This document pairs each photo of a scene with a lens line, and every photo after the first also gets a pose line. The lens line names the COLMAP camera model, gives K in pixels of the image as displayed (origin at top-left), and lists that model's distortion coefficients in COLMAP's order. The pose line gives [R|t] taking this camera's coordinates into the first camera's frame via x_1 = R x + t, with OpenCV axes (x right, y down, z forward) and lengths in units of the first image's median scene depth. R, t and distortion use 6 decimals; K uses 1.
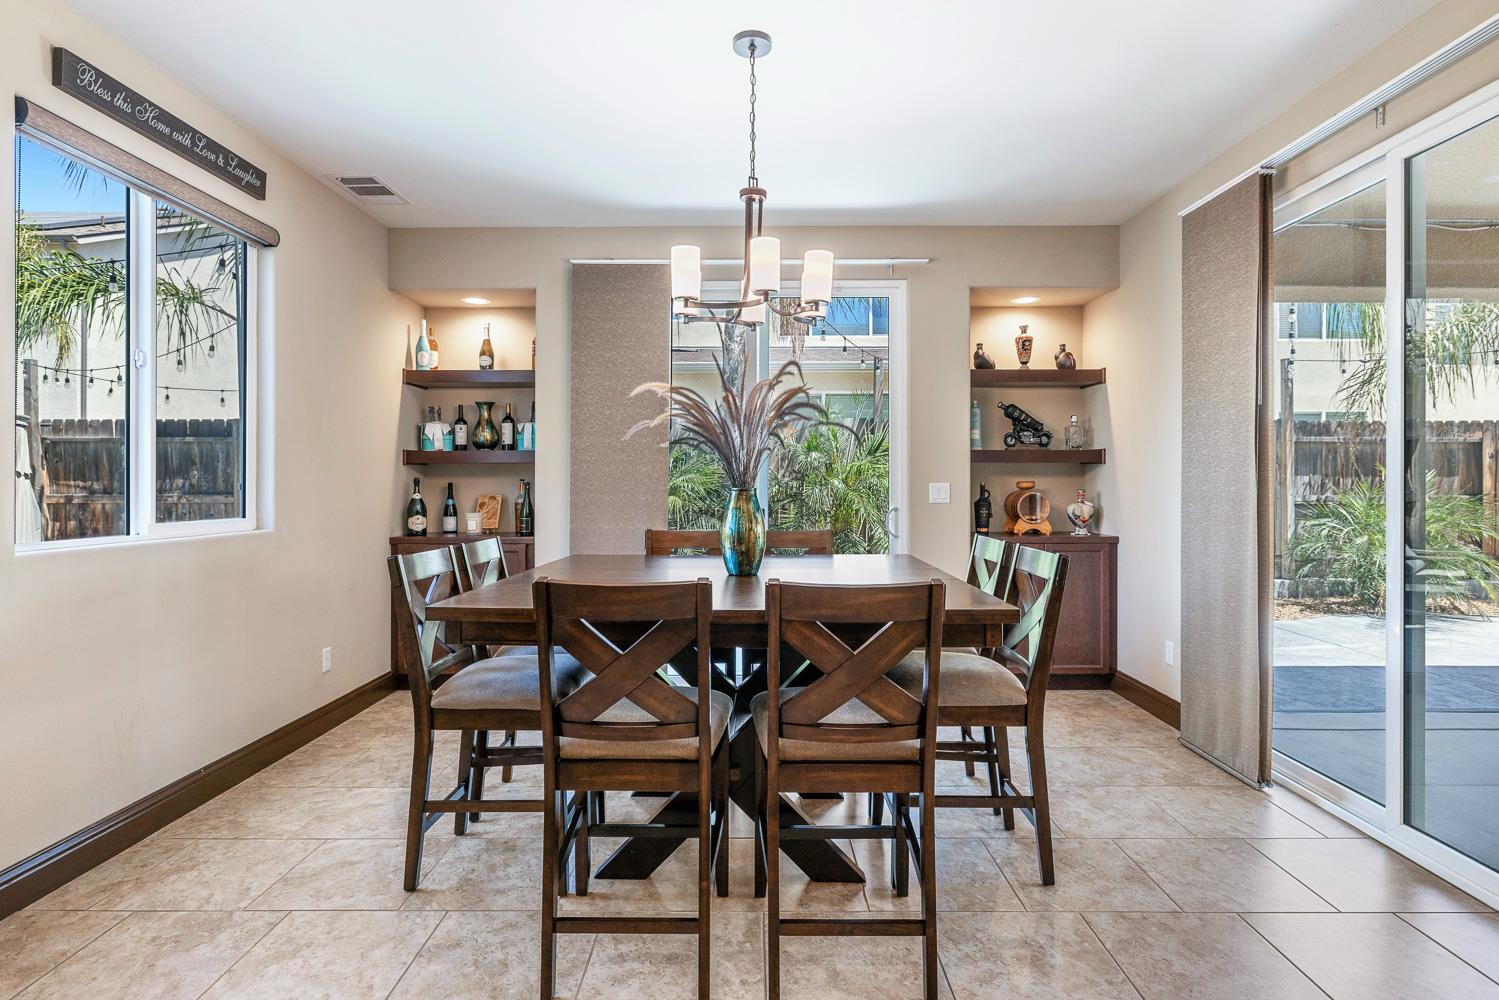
lens RADIAL K [[768.8, 0, 749.8], [0, 768.8, 476.3], [0, 0, 1]] dist [-0.003057, -0.000783]
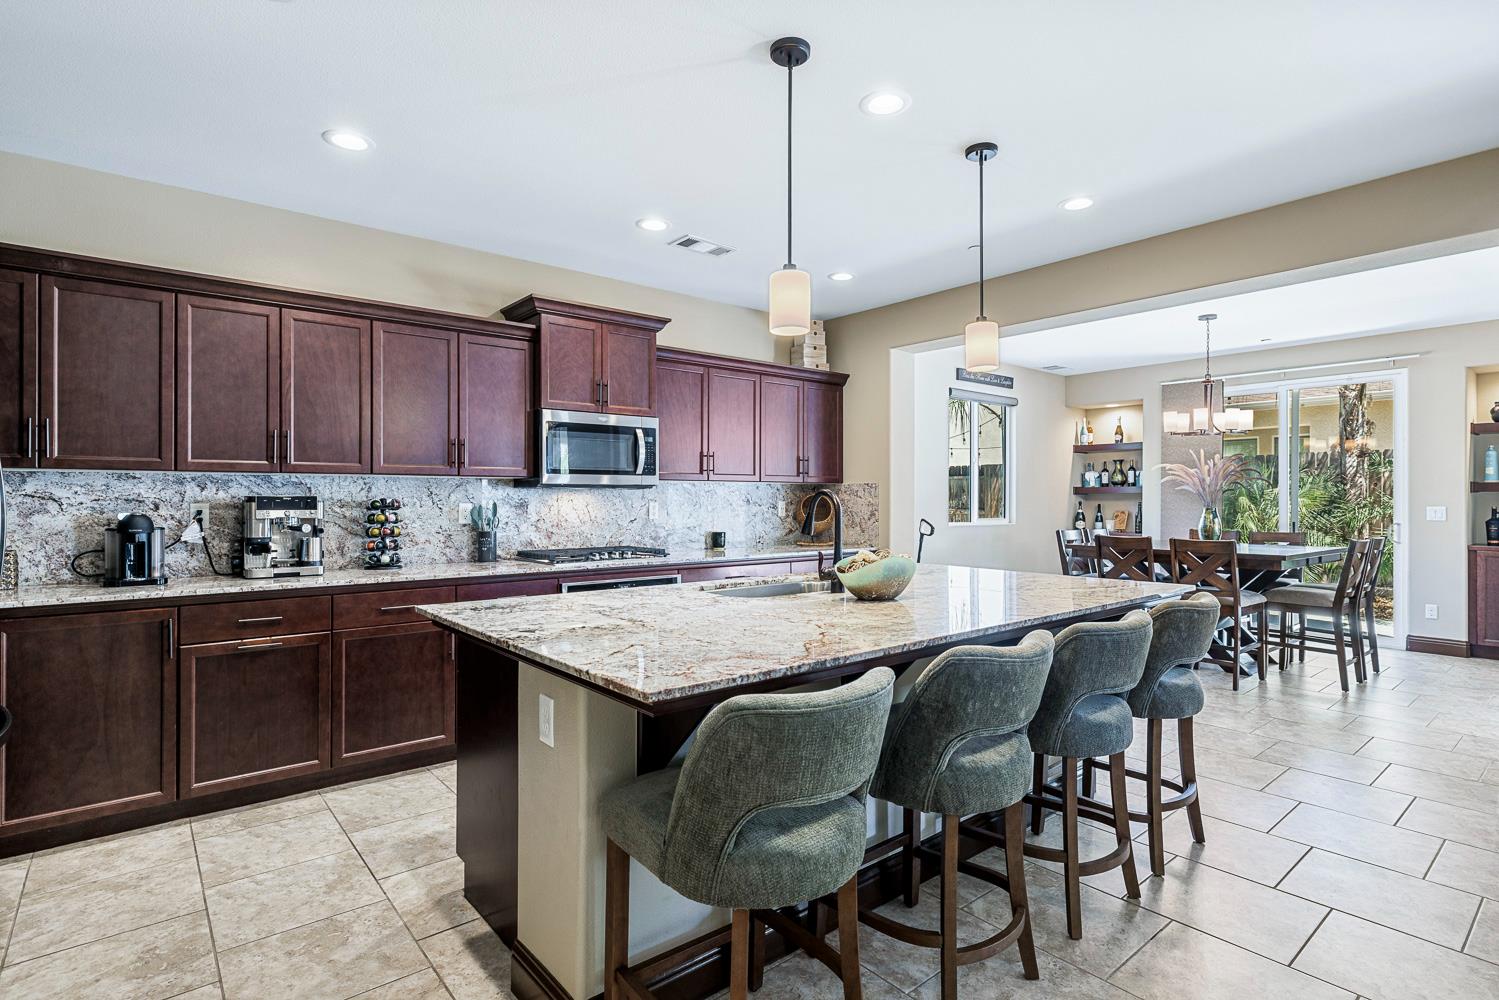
lens RADIAL K [[749.3, 0, 749.5], [0, 749.3, 500.0], [0, 0, 1]] dist [0.001039, 0.000392]
pose [[0.647482, 0.002973, -0.762075, 0.444740], [0.002280, 0.999980, 0.005838, -0.013609], [0.762077, -0.005517, 0.647463, -0.818331]]
